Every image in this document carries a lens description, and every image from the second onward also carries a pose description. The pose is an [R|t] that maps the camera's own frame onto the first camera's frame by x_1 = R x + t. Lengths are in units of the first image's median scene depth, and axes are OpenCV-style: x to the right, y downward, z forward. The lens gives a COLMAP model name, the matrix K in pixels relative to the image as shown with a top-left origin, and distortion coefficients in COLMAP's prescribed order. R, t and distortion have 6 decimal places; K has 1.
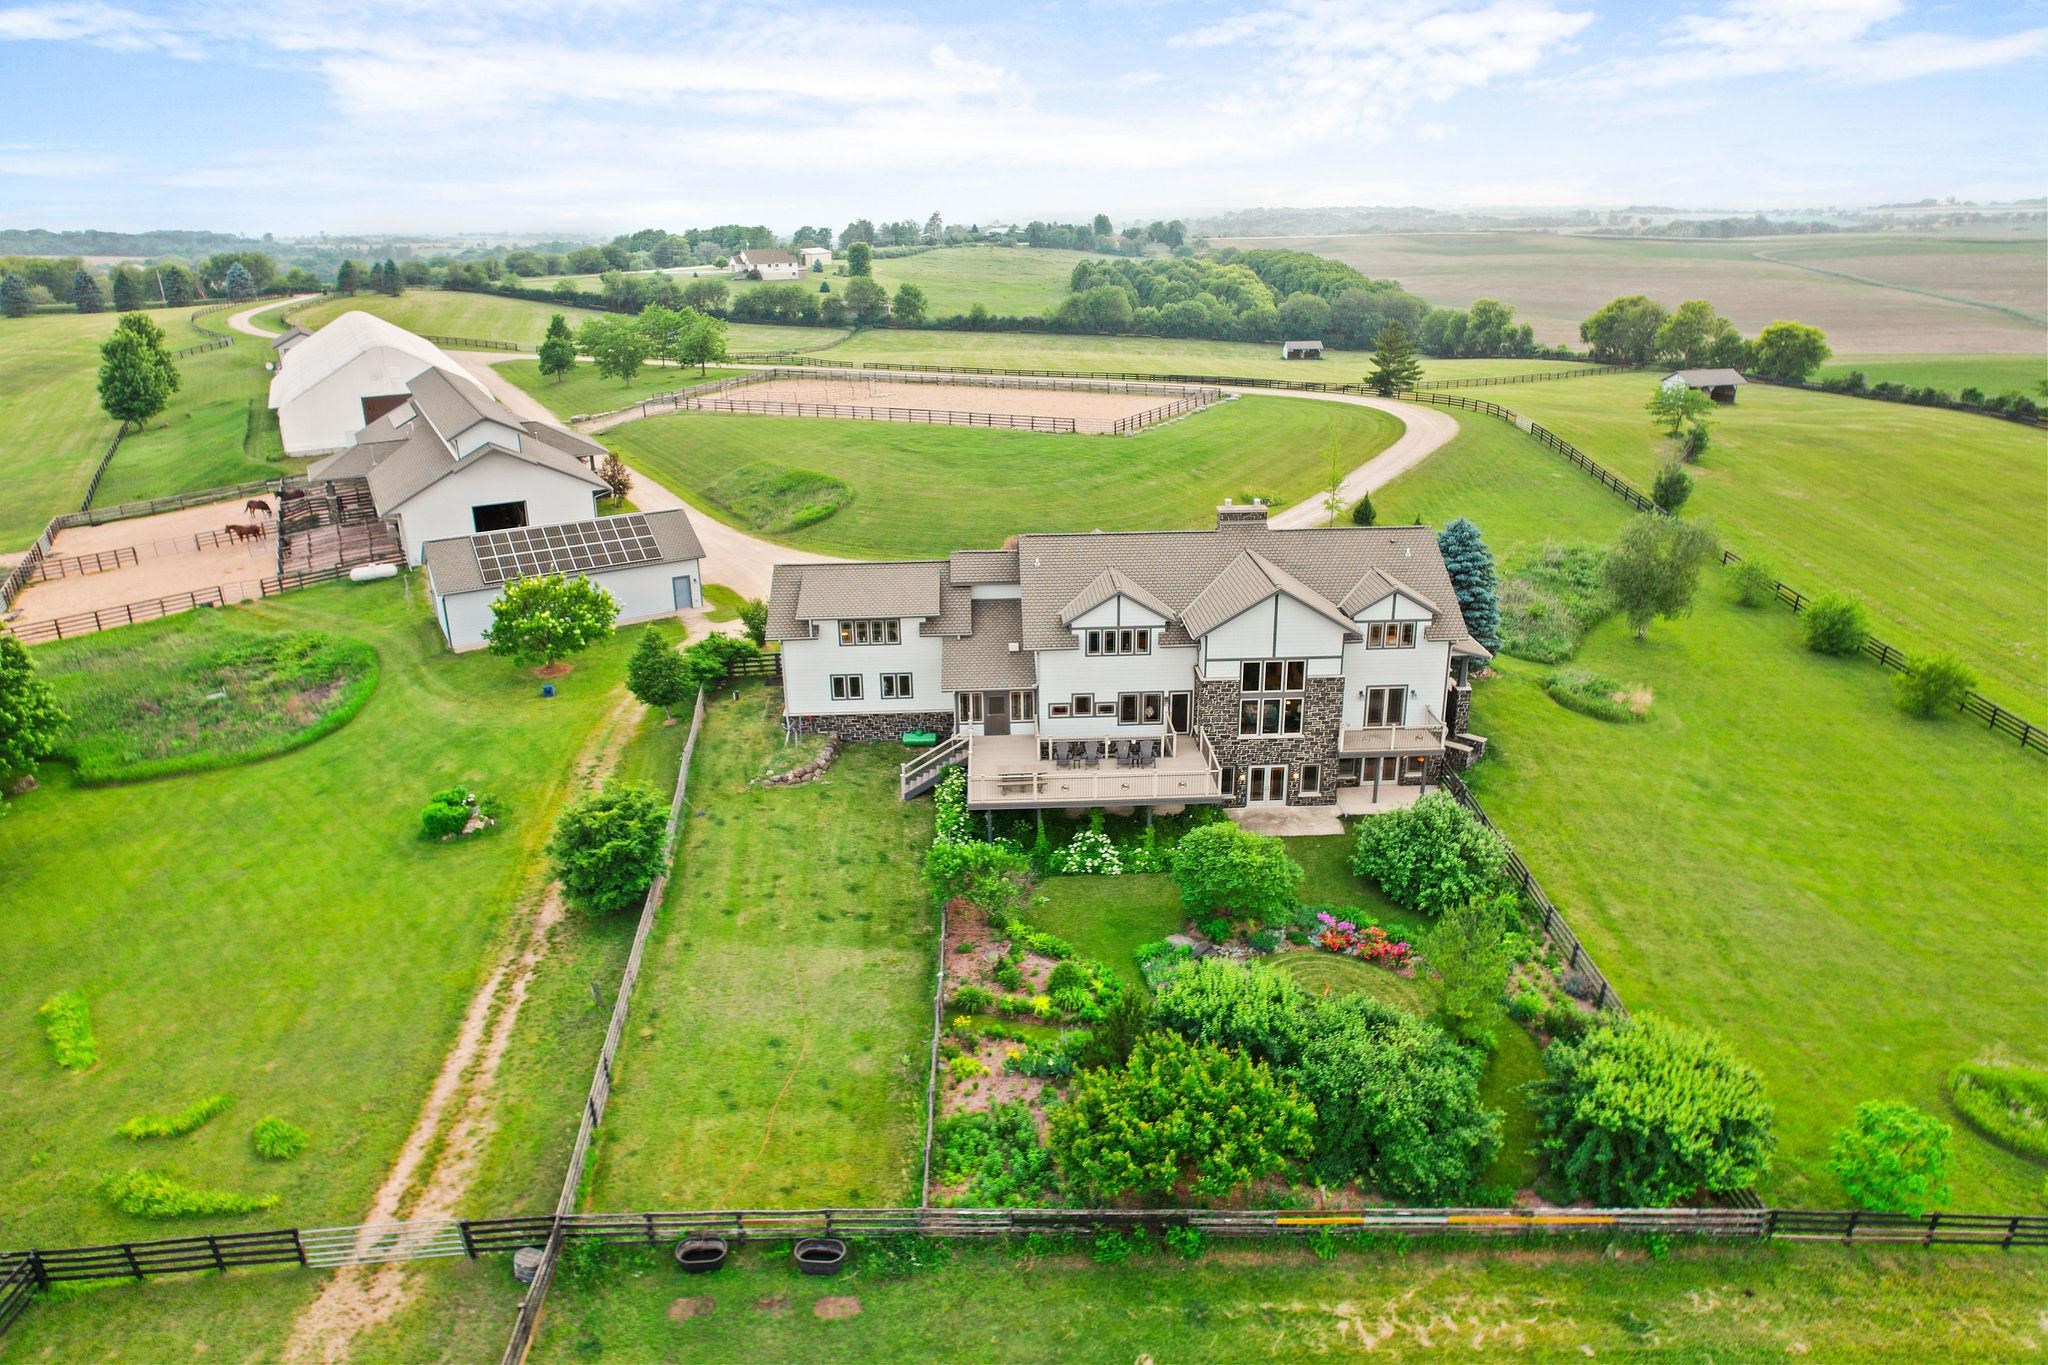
lens RADIAL K [[1301.2, 0, 1029.0], [0, 1301.2, 694.1], [0, 0, 1]] dist [-0.064922, 0.053005]
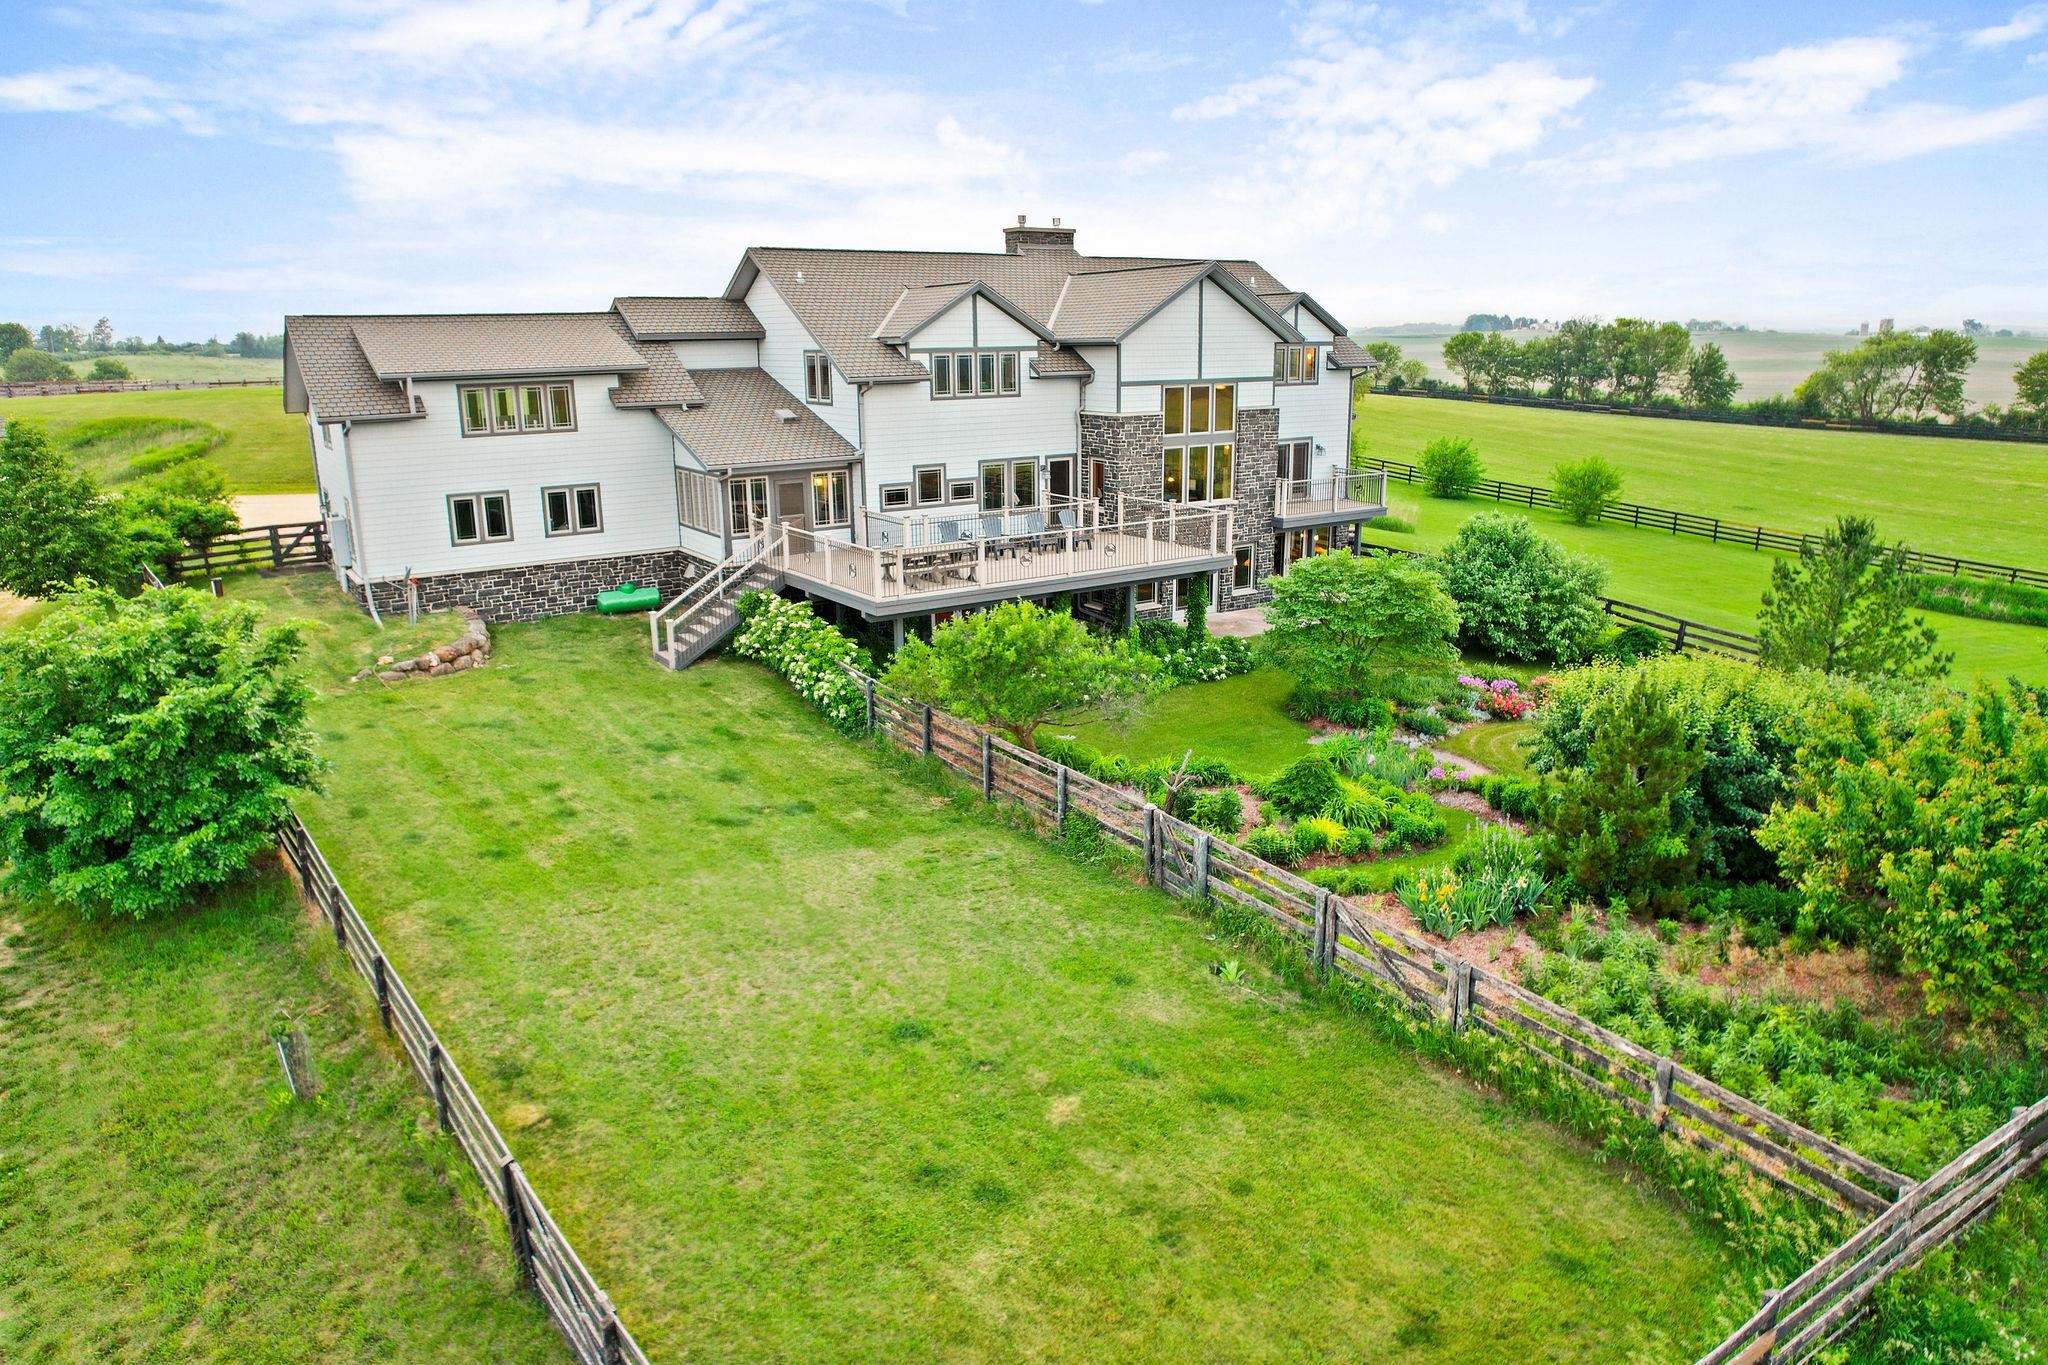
lens RADIAL K [[1301.2, 0, 1029.0], [0, 1301.2, 694.1], [0, 0, 1]] dist [-0.064922, 0.053005]
pose [[0.849838, -0.135883, 0.509226, -0.243478], [0.183386, 0.982056, -0.043996, 0.140371], [-0.494110, 0.130774, 0.859507, 0.463238]]
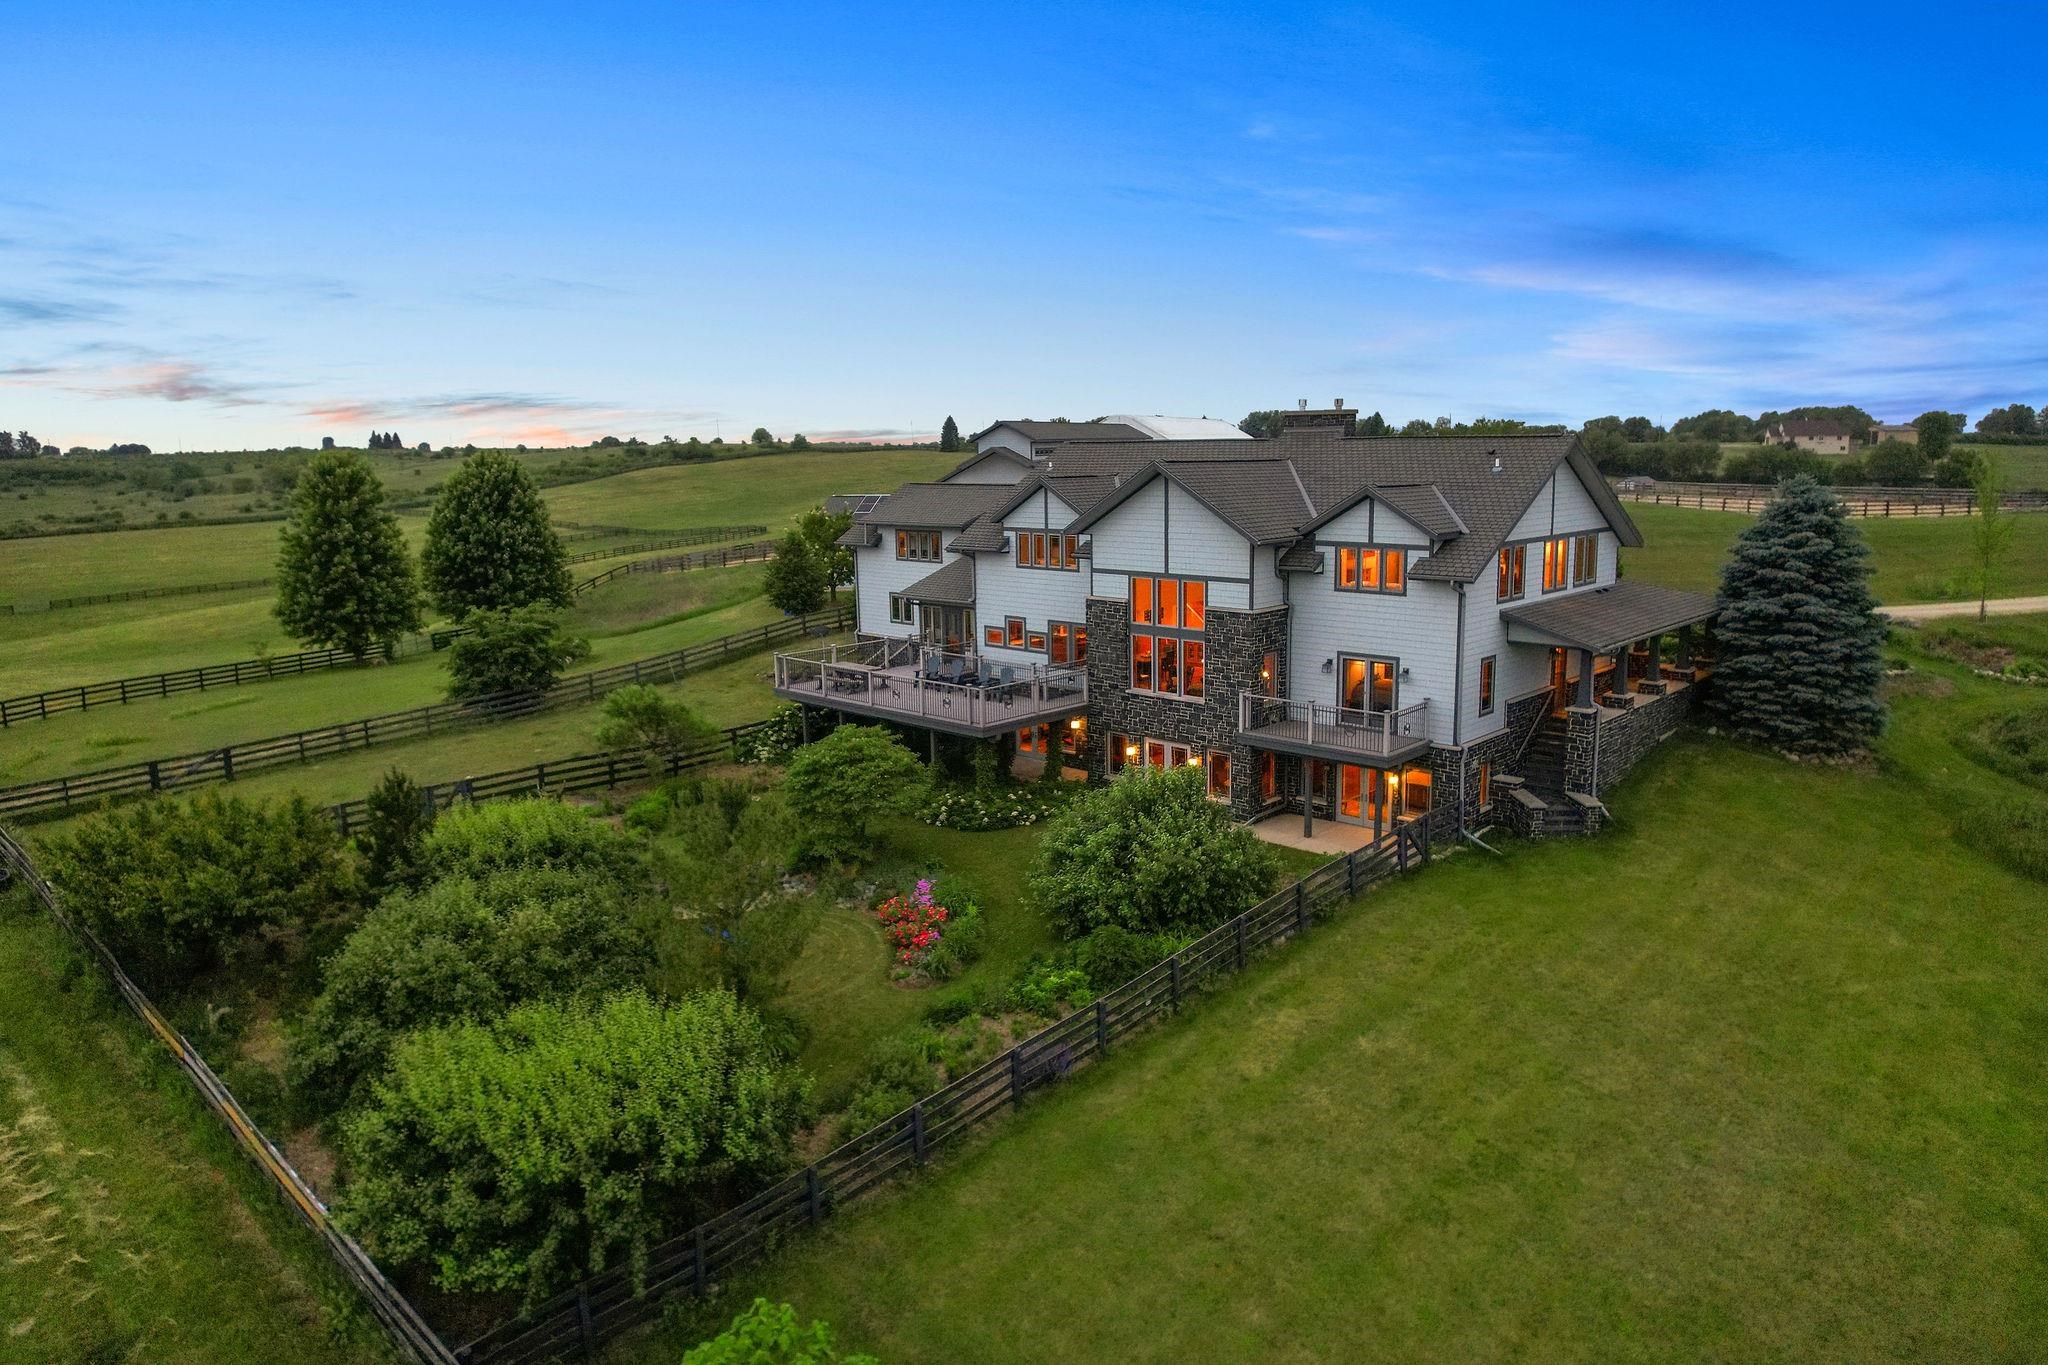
lens RADIAL K [[1340.2, 0, 1031.0], [0, 1340.2, 684.9], [0, 0, 1]] dist [-0.088796, 0.082770]
pose [[0.696016, 0.131369, -0.705907, 0.616570], [-0.244187, 0.967829, -0.060654, 0.084889], [0.675229, 0.214589, 0.705703, 0.446460]]
